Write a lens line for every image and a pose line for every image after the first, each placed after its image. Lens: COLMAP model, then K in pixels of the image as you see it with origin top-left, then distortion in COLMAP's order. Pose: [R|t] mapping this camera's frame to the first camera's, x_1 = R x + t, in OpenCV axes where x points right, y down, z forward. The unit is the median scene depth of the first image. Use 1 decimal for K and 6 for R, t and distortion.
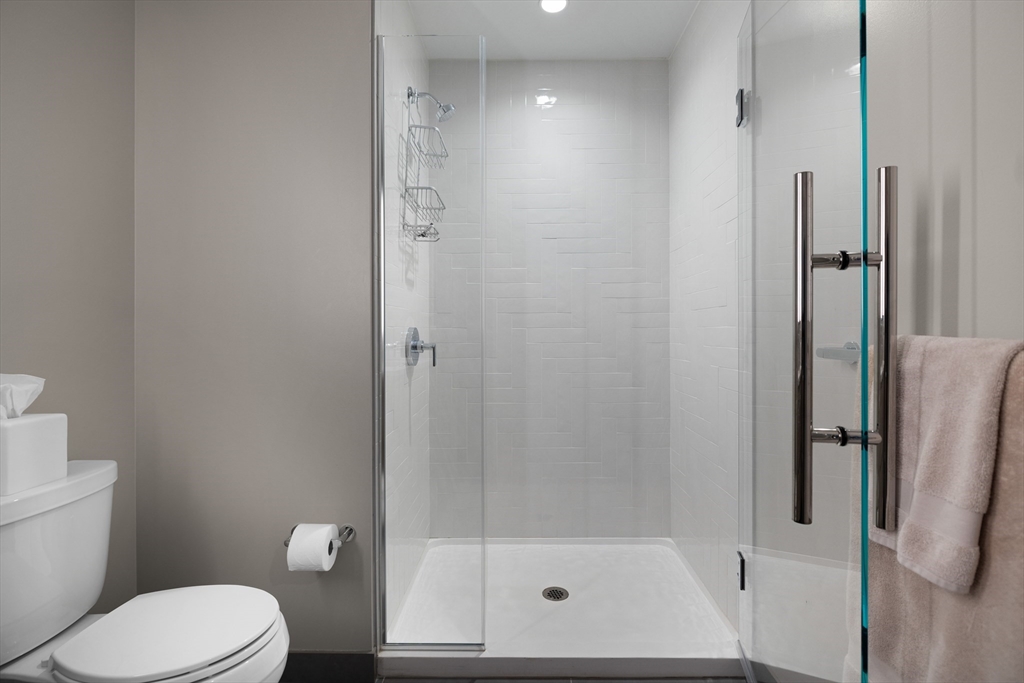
lens RADIAL K [[485.9, 0, 511.0], [0, 485.9, 334.1], [0, 0, 1]] dist [-0.002303, -0.000518]
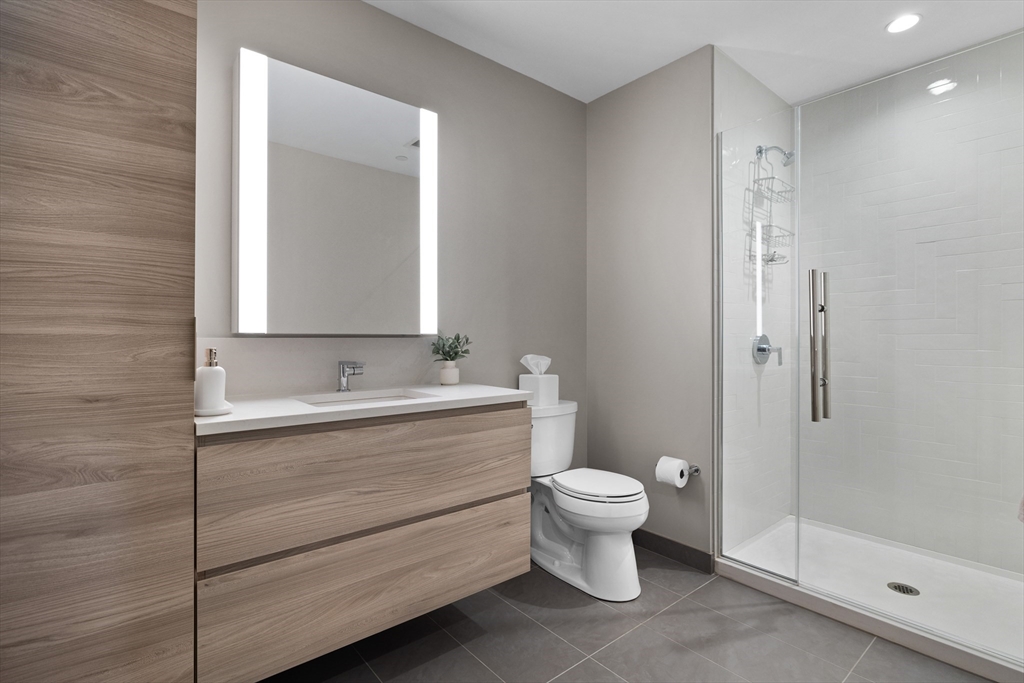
lens RADIAL K [[485.9, 0, 511.0], [0, 485.9, 334.1], [0, 0, 1]] dist [-0.002303, -0.000518]
pose [[0.670809, 0.003400, -0.741622, 0.417943], [-0.006566, 0.999978, -0.001354, -0.010173], [0.741601, 0.005778, 0.670816, -0.467419]]
